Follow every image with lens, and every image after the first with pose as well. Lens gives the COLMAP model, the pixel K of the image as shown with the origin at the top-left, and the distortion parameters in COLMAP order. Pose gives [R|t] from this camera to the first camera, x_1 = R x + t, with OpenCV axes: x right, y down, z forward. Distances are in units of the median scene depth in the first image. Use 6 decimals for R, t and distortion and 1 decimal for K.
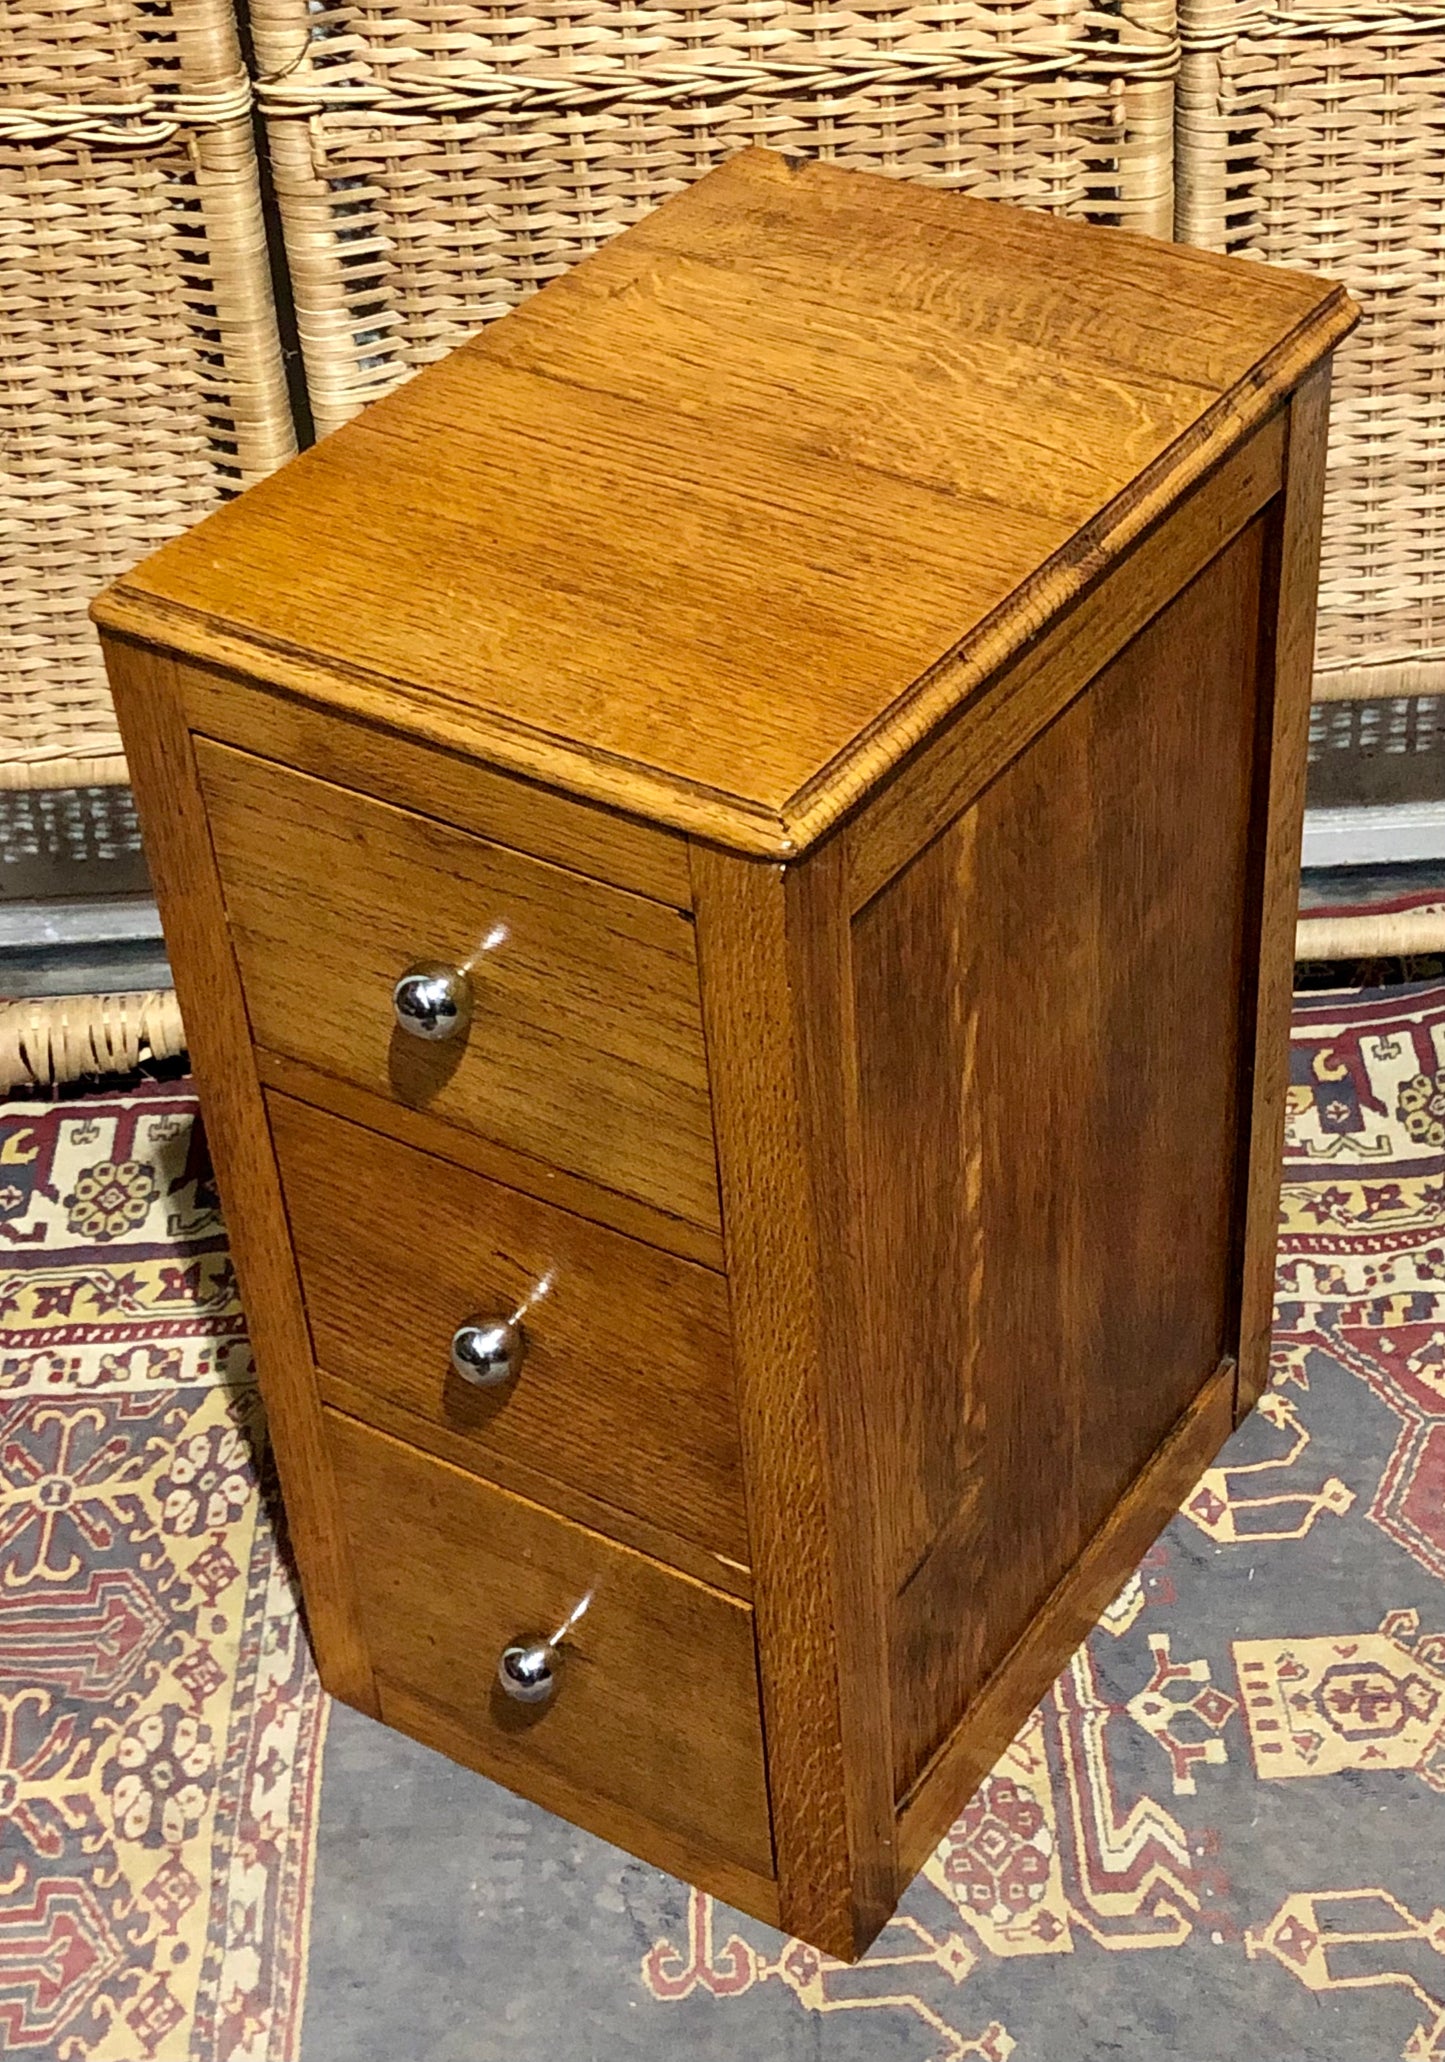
lens RADIAL K [[3380.5, 0, 793.9], [0, 3380.5, 981.1], [0, 0, 1]] dist [0.032562, 0.000000]
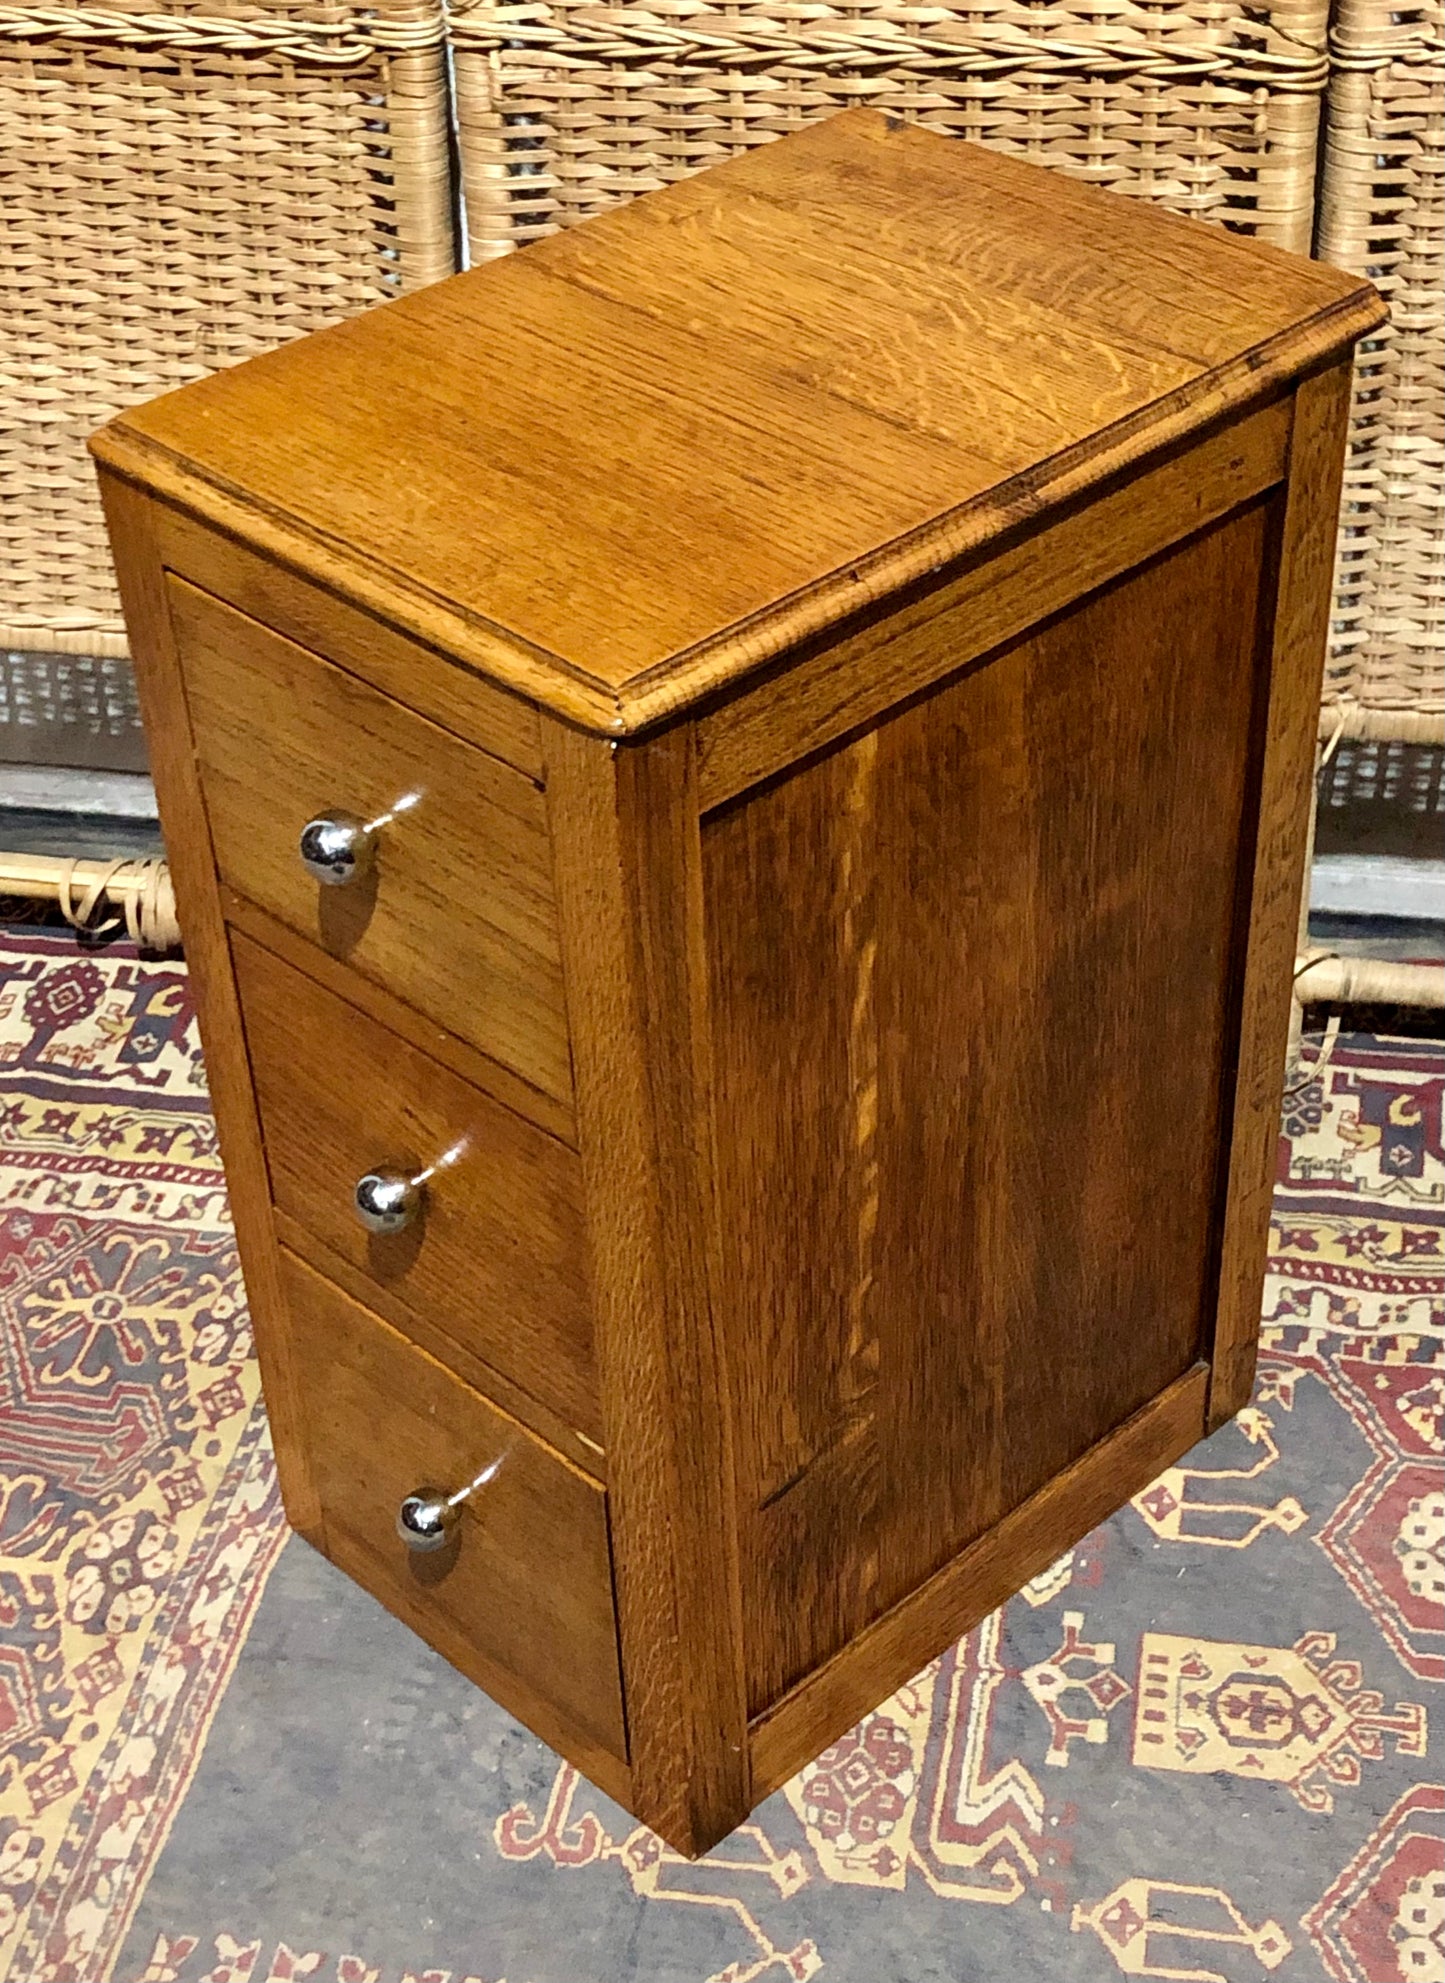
lens RADIAL K [[3173.4, 0, 709.1], [0, 3173.4, 1030.1], [0, 0, 1]] dist [0.023901, 0.000000]
pose [[0.973665, 0.147237, -0.174061, 0.140612], [-0.147553, 0.988991, 0.011196, 0.025544], [0.173793, 0.014782, 0.984671, 0.039731]]
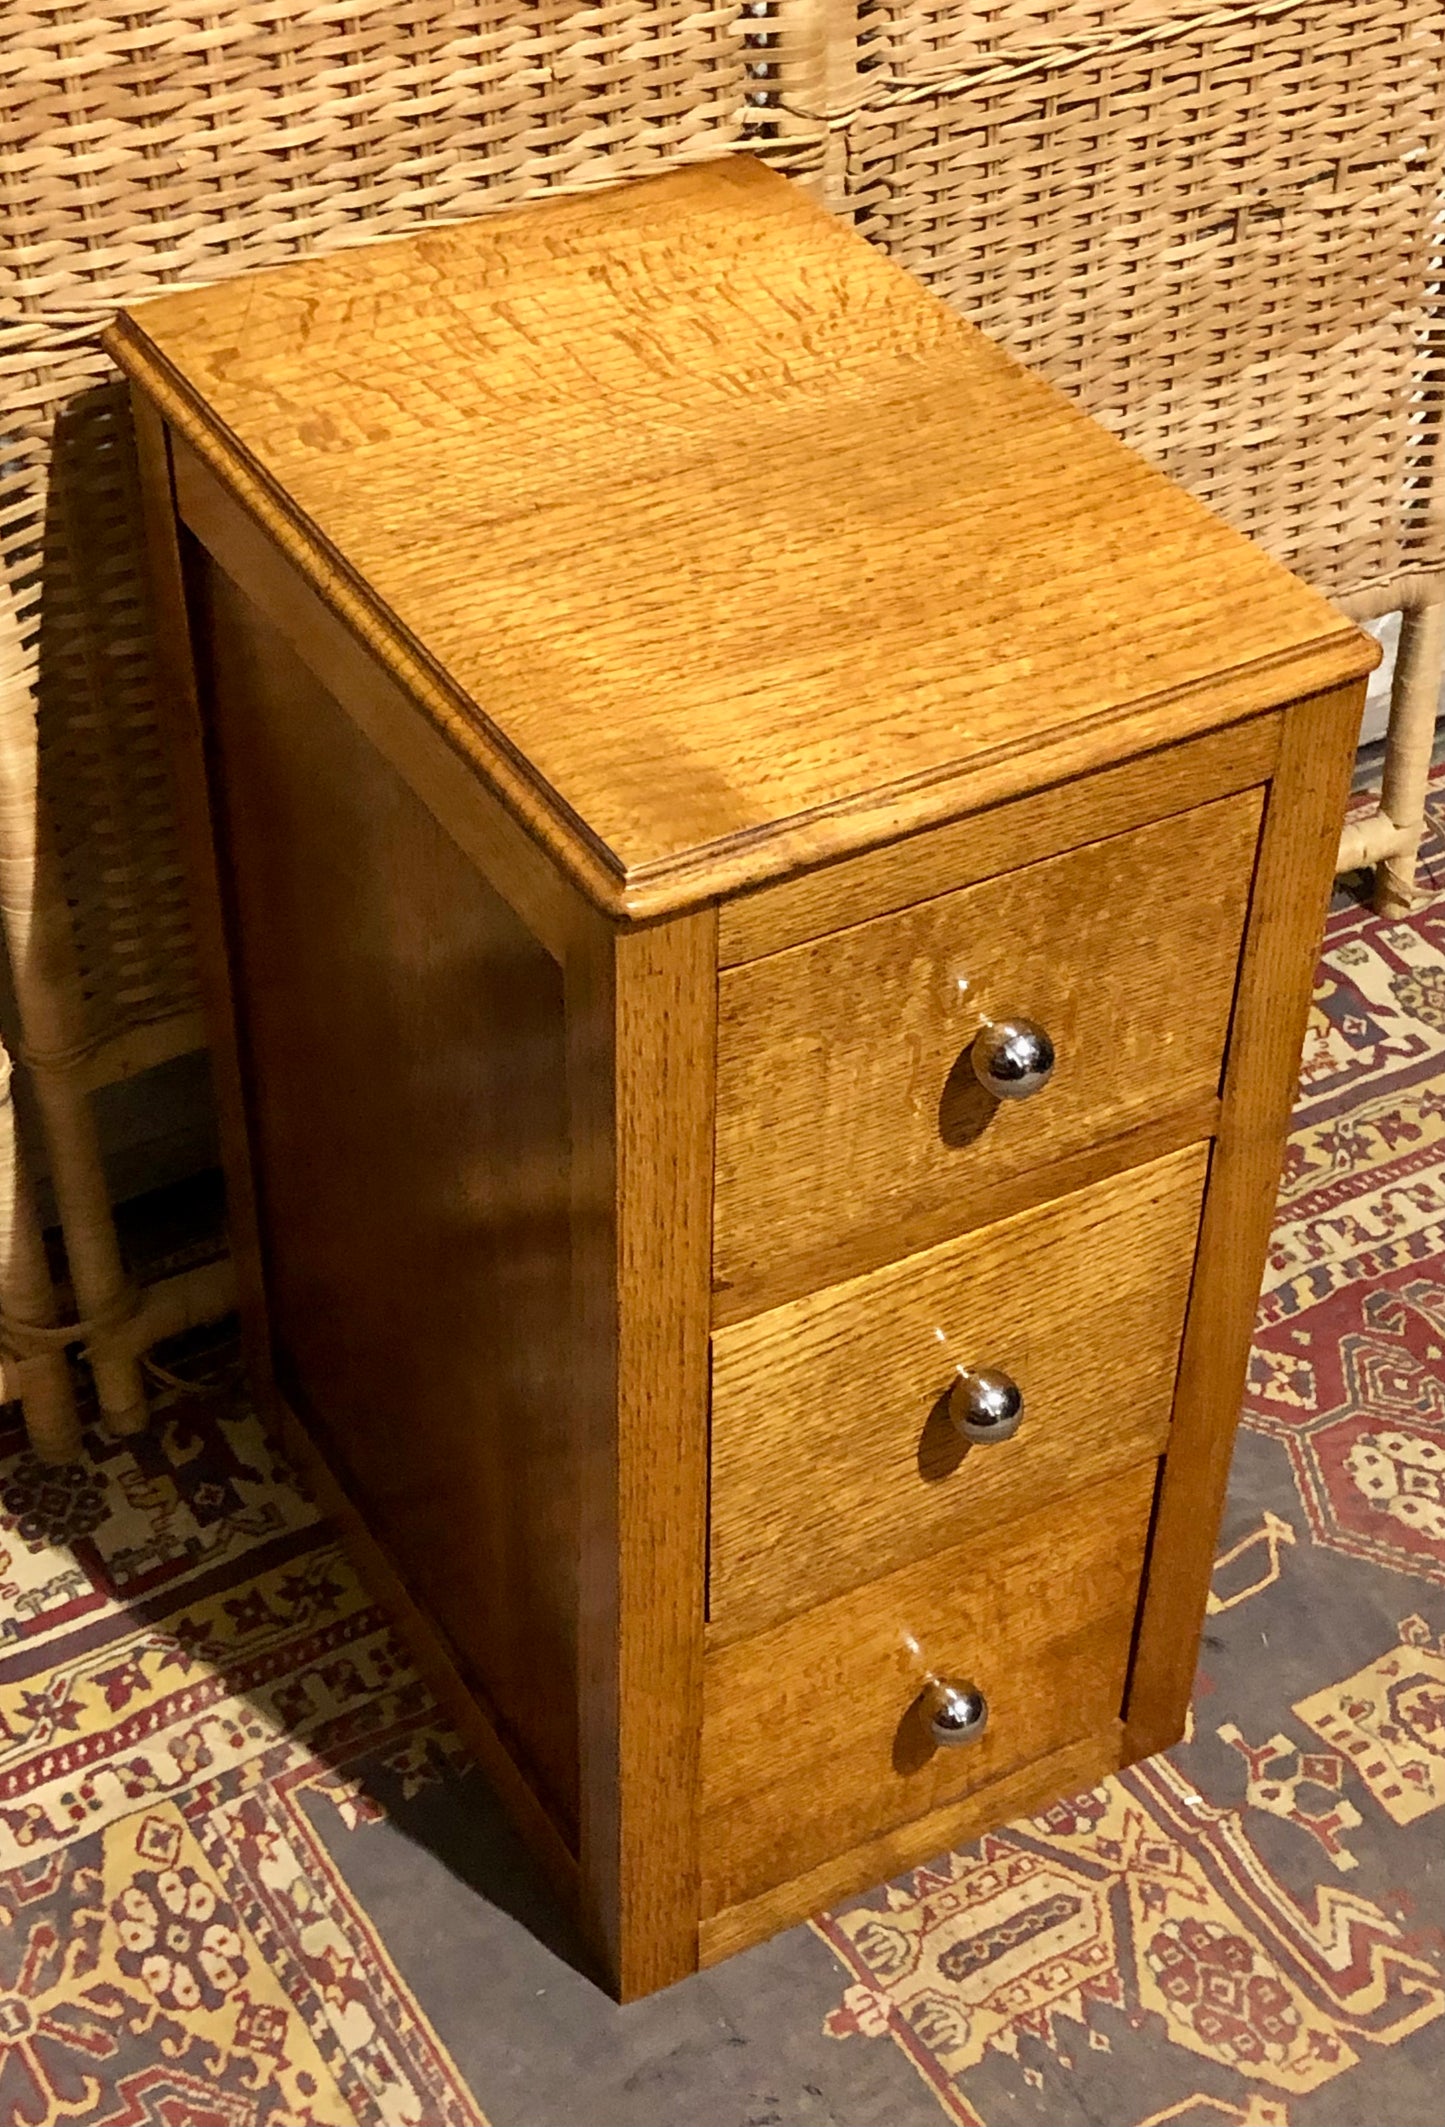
lens RADIAL K [[3311.8, 0, 669.7], [0, 3311.8, 1078.3], [0, 0, 1]] dist [0.026298, 0.000000]
pose [[0.877503, -0.270658, 0.395896, -0.362111], [0.261380, 0.962049, 0.078366, -0.104007], [-0.402082, 0.034713, 0.914946, 0.175879]]
